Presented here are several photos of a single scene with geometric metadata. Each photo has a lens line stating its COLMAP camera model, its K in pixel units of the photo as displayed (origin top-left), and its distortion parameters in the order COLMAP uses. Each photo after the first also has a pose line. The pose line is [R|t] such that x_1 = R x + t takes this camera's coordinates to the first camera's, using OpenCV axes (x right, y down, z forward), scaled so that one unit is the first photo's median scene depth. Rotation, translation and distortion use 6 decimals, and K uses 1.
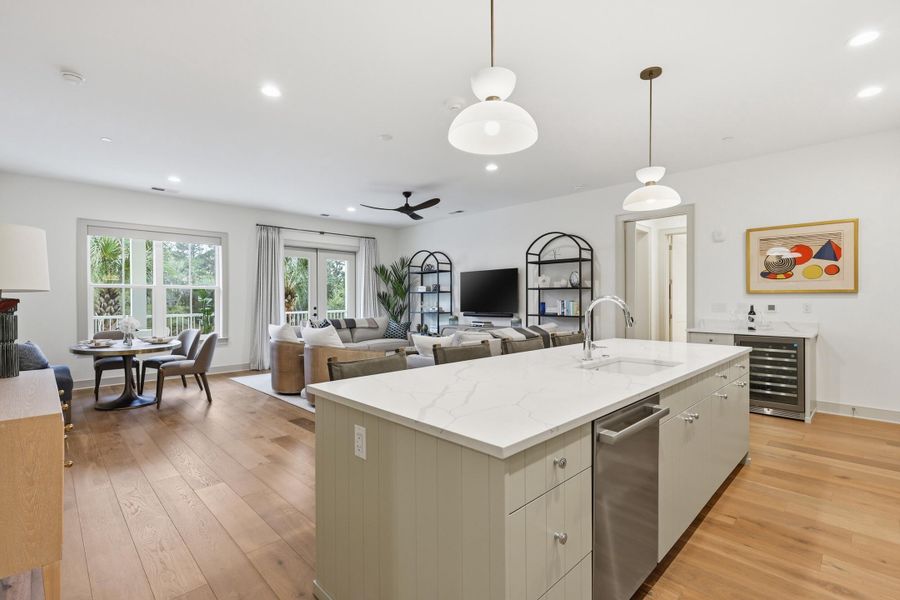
lens RADIAL K [[412.8, 0, 450.1], [0, 412.8, 299.4], [0, 0, 1]] dist [-0.000381, -0.000185]
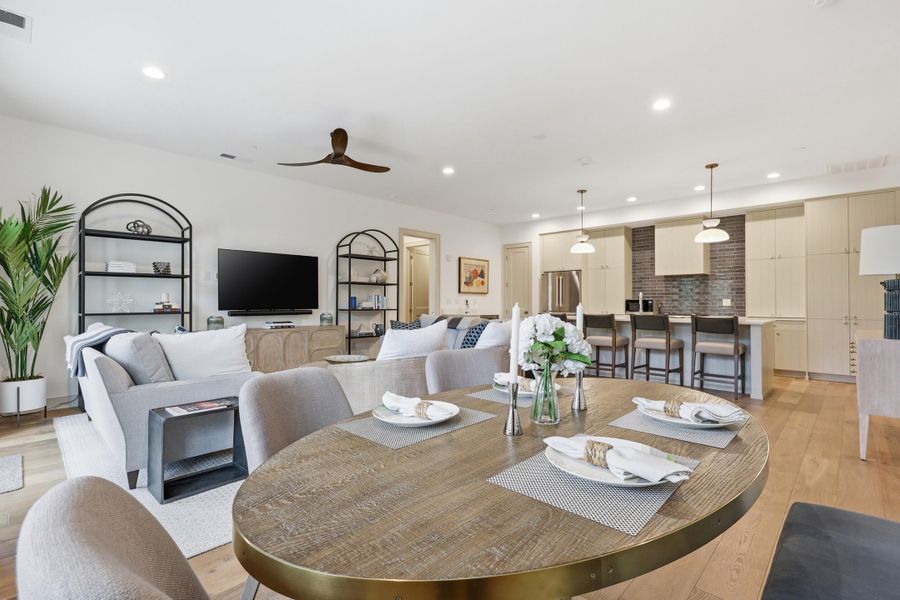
lens RADIAL K [[420.8, 0, 449.8], [0, 420.8, 297.4], [0, 0, 1]] dist [0.000005, -0.000385]
pose [[-0.020882, 0.017582, 0.999627, -1.020717], [-0.001840, 0.999843, -0.017625, 0.033241], [-0.999780, -0.002207, -0.020847, 1.032336]]
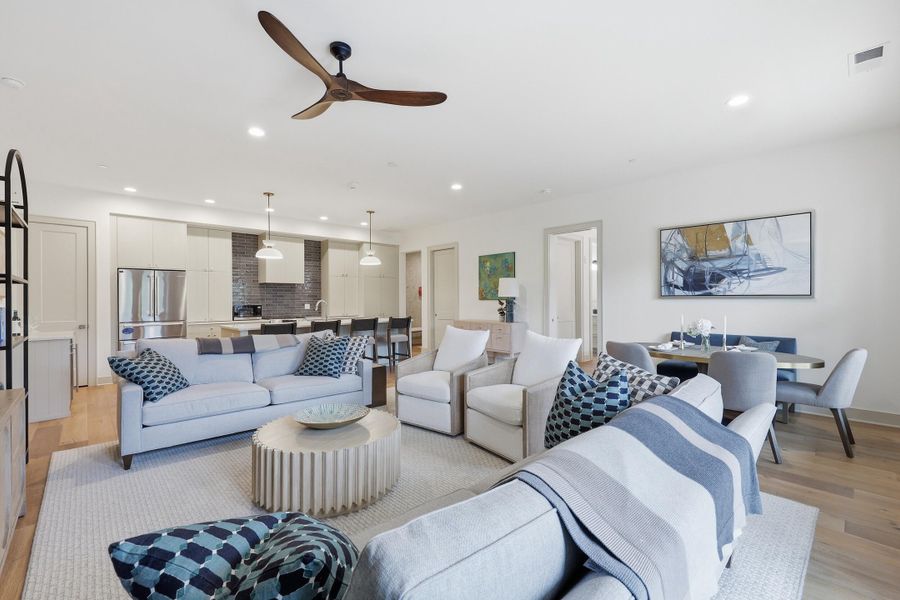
lens RADIAL K [[391.3, 0, 450.0], [0, 391.3, 300.0], [0, 0, 1]] dist [-0.000779, -0.000136]
pose [[-0.999108, 0.012171, 0.040428, -0.296457], [0.012043, 0.999922, -0.003408, 0.006506], [-0.040466, -0.002918, -0.999177, 1.735649]]
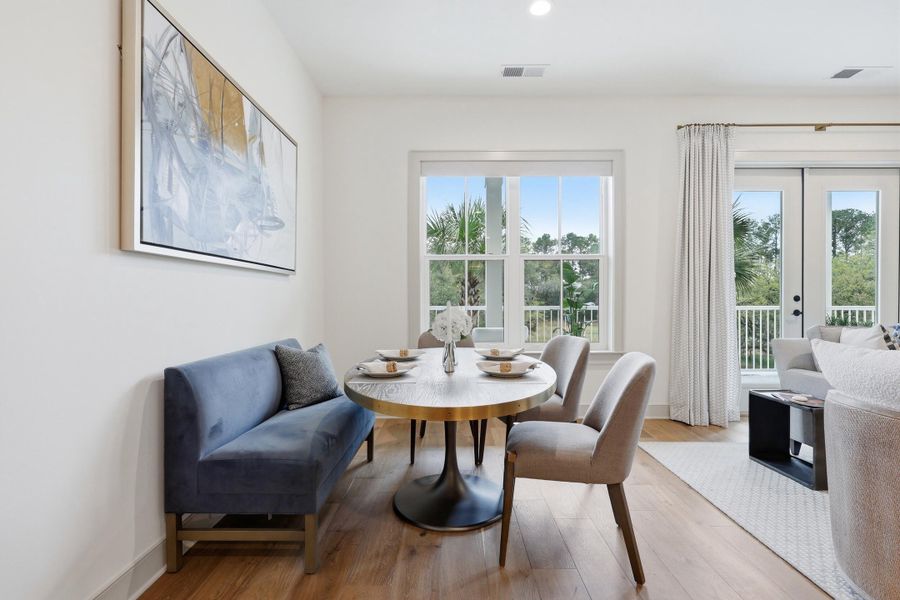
lens RADIAL K [[420.8, 0, 449.8], [0, 420.8, 297.4], [0, 0, 1]] dist [0.000005, -0.000385]
pose [[0.711086, 0.005141, -0.703086, -0.449528], [-0.004538, 0.999986, 0.002721, 0.033518], [0.703091, 0.001256, 0.711099, 0.657020]]
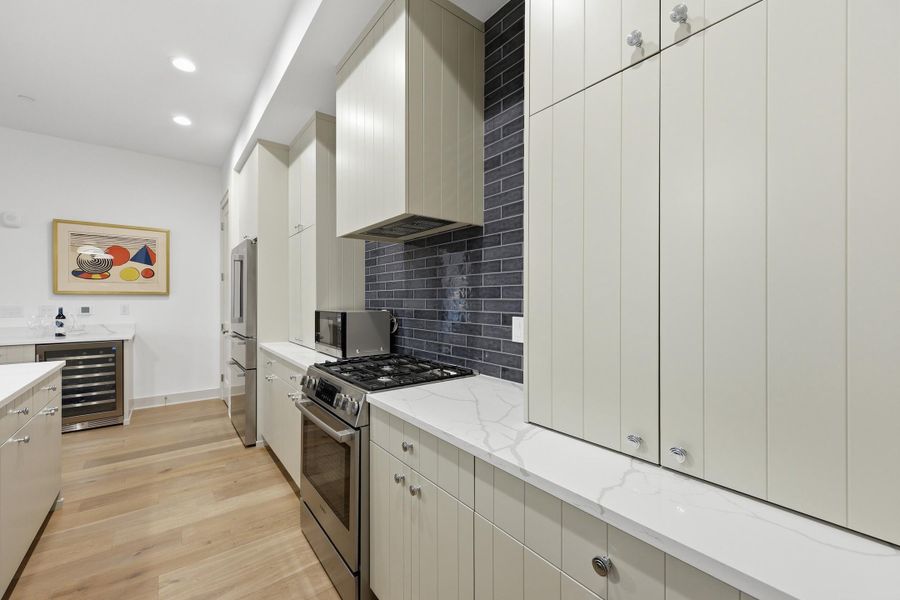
lens RADIAL K [[368.2, 0, 448.4], [0, 368.2, 302.0], [0, 0, 1]] dist [-0.001358, -0.000315]
pose [[0.120001, -0.002346, 0.992771, 0.059963], [-0.001063, 0.999996, 0.002492, -0.000683], [-0.992773, -0.001354, 0.119999, 0.093643]]
